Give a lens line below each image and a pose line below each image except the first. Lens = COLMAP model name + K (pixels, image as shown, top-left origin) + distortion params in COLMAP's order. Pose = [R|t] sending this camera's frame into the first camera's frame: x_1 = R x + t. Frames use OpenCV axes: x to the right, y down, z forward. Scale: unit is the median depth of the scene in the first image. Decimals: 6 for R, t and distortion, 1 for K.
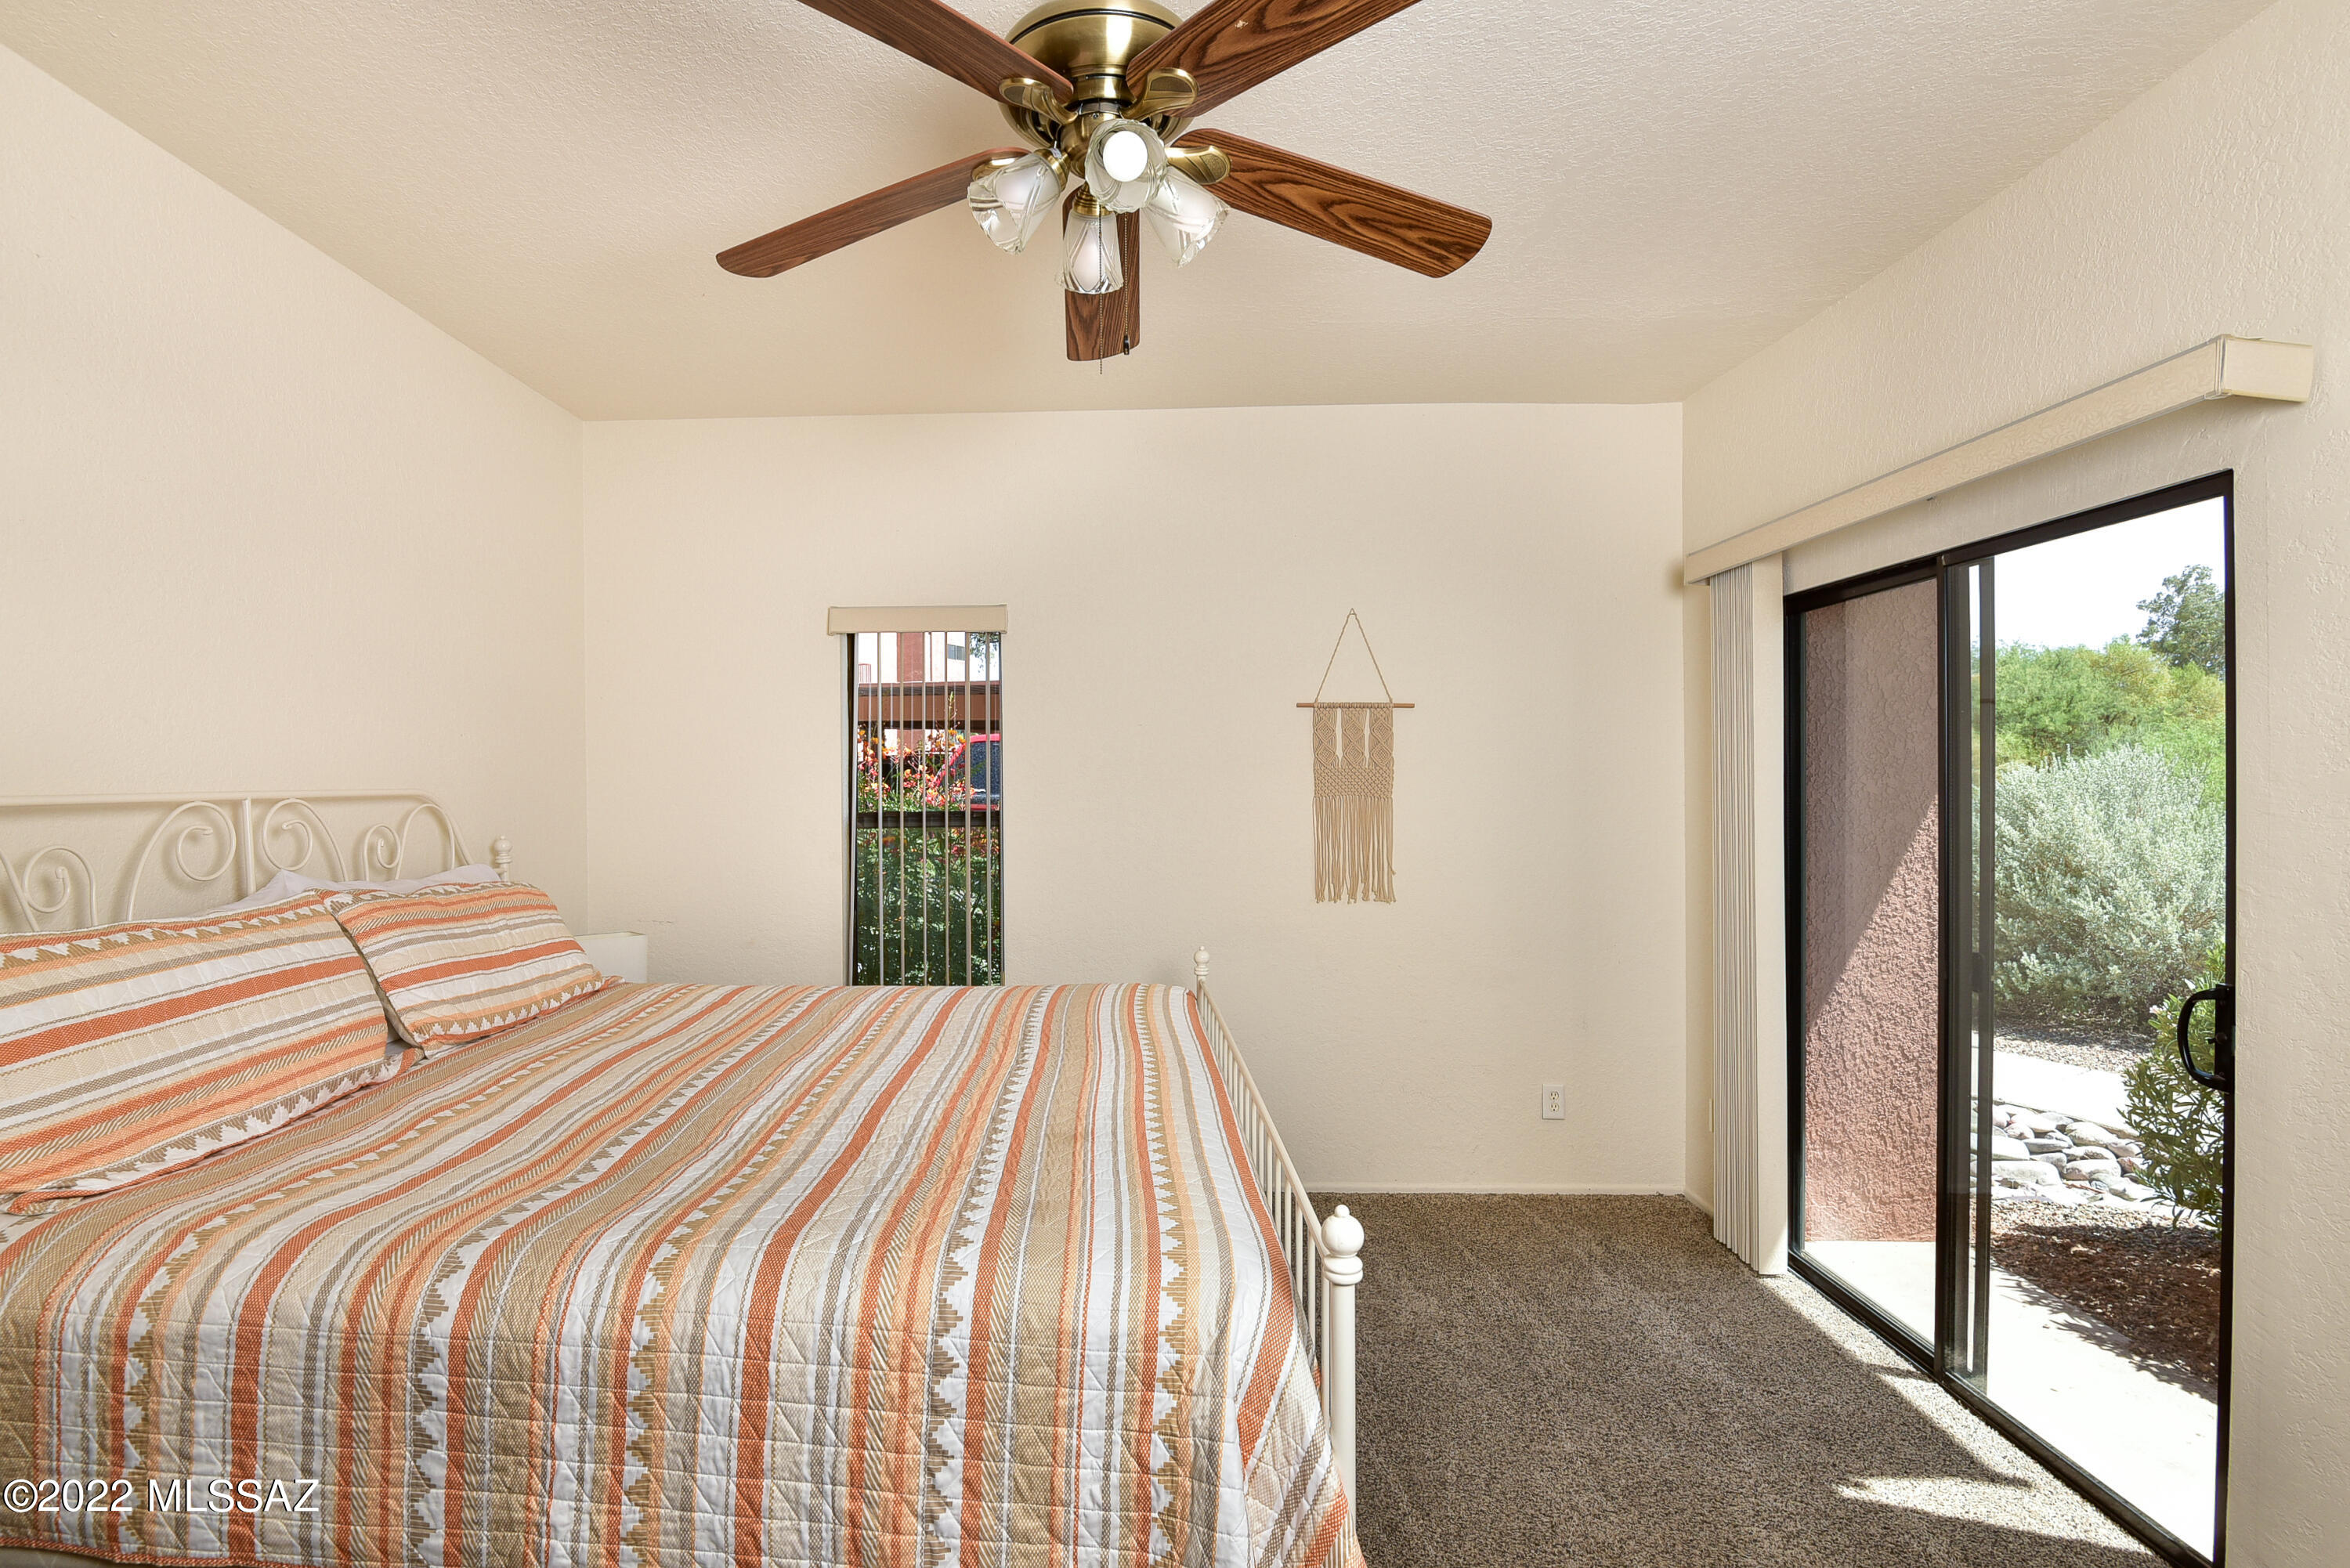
lens RADIAL K [[1116.3, 0, 1170.7], [0, 1116.3, 779.8], [0, 0, 1]] dist [-0.012294, -0.004320]
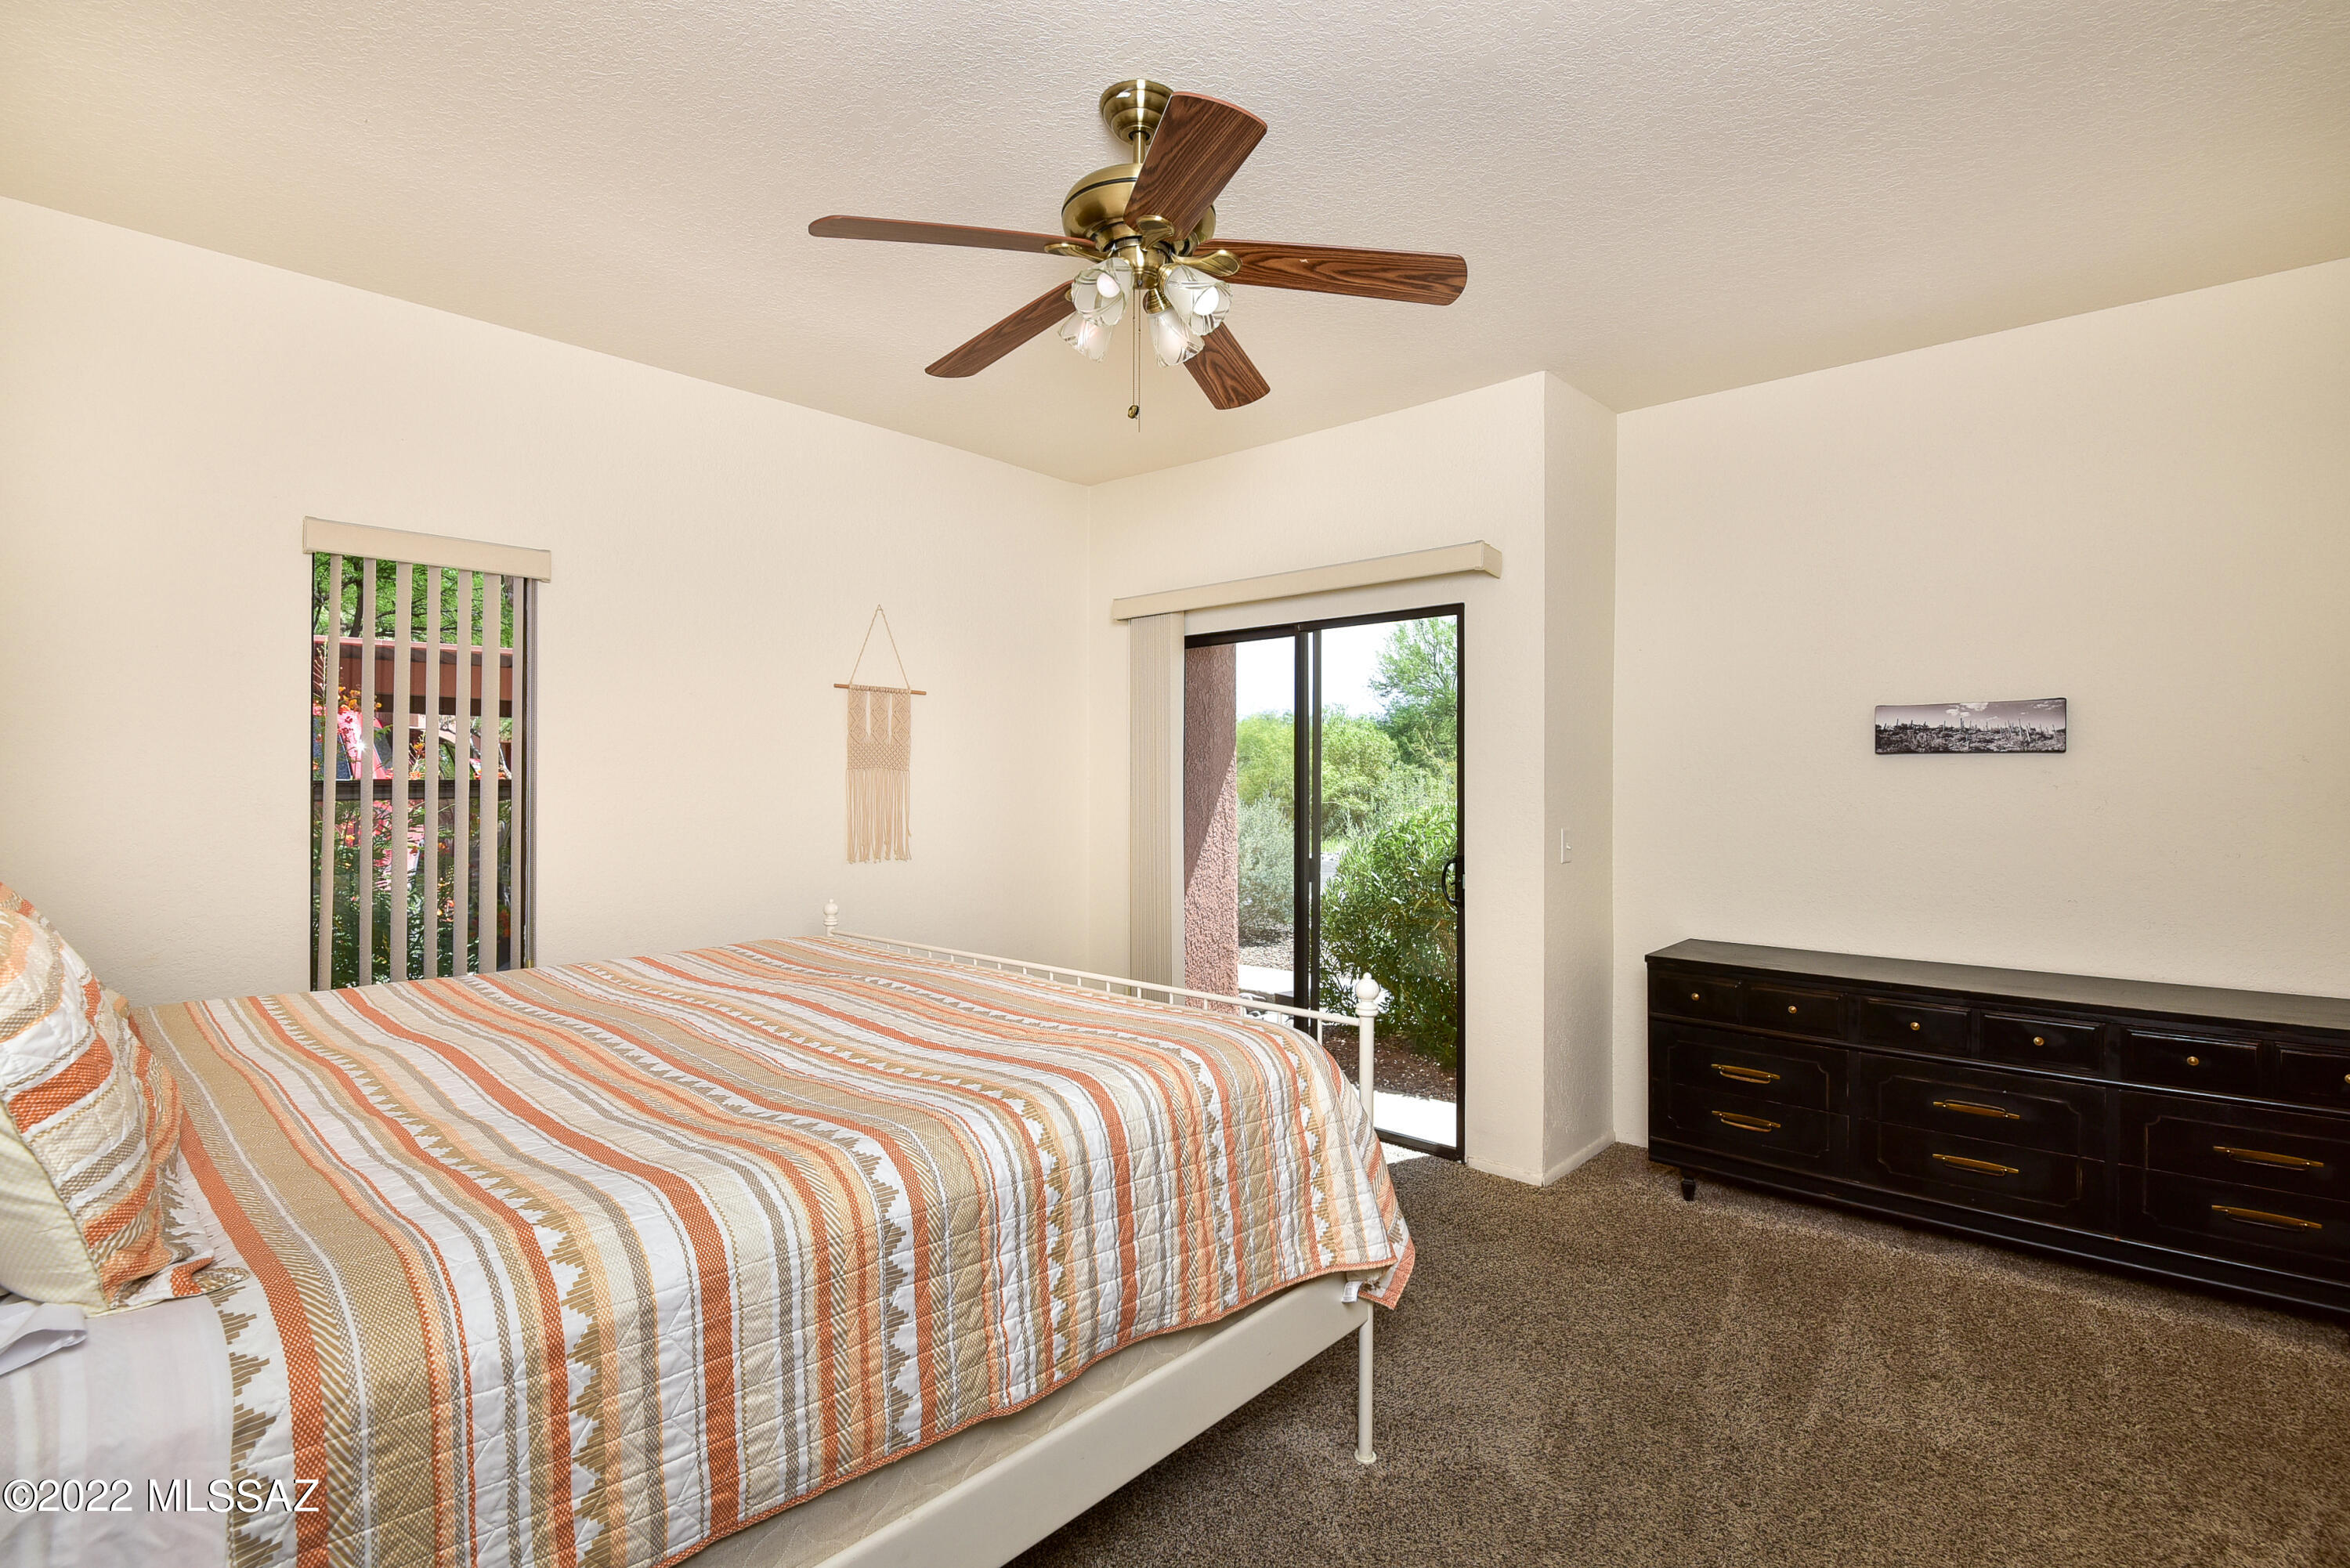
lens RADIAL K [[1116.3, 0, 1154.8], [0, 1116.3, 773.6], [0, 0, 1]] dist [-0.012294, -0.004320]
pose [[0.644743, 0.014142, 0.764268, -0.985550], [-0.000733, 0.999840, -0.017882, 0.074367], [-0.764399, 0.010969, 0.644651, 0.092928]]
